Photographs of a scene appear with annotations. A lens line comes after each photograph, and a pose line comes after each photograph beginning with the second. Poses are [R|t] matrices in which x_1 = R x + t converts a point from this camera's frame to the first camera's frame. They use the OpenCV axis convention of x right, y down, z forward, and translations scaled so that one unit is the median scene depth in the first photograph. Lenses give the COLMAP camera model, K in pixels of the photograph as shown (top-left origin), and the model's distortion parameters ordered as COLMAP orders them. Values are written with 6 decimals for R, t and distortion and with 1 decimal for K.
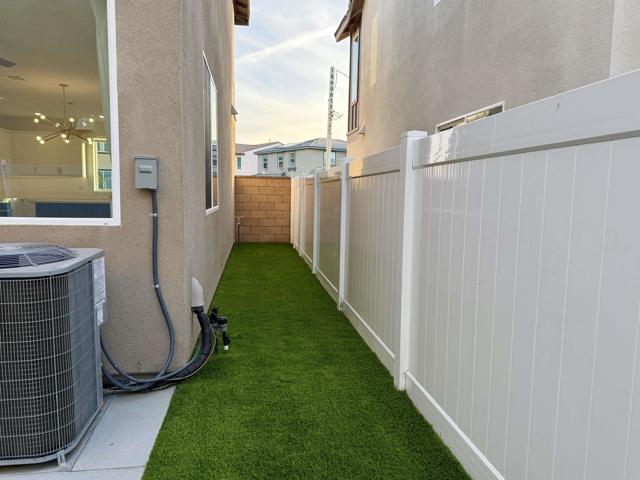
lens RADIAL K [[473.4, 0, 320.4], [0, 473.4, 243.7], [0, 0, 1]] dist [0.099512, -0.142745]
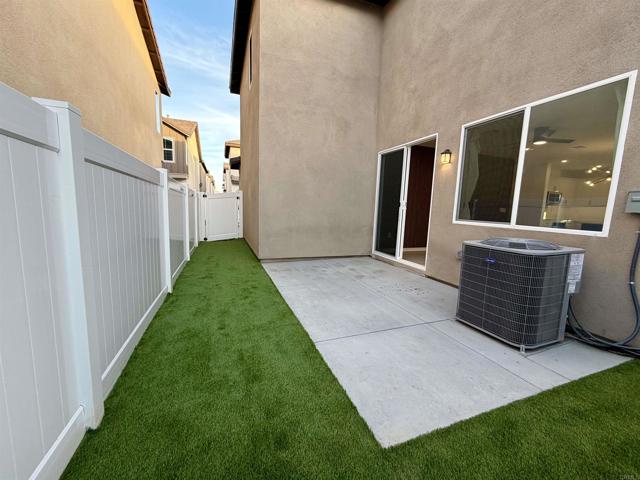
lens RADIAL K [[255.7, 0, 317.5], [0, 255.7, 239.3], [0, 0, 1]] dist [0.001311, -0.000025]
pose [[0.202049, 0.116826, -0.972383, 0.191381], [-0.134022, 0.986818, 0.090712, 0.019126], [0.970162, 0.111992, 0.215043, -0.061942]]
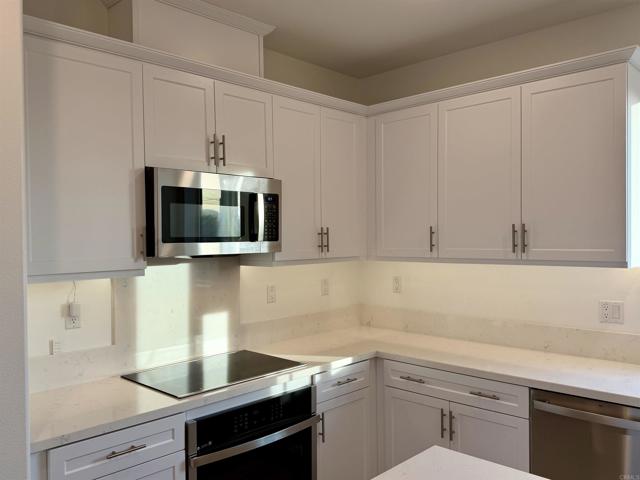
lens RADIAL K [[538.5, 0, 316.3], [0, 538.5, 243.1], [0, 0, 1]] dist [0.140204, -0.216341]
pose [[0.607338, -0.012400, -0.794347, -1.537040], [-0.063296, 0.995944, -0.063942, -0.497514], [0.791918, 0.089113, 0.604090, 2.988402]]
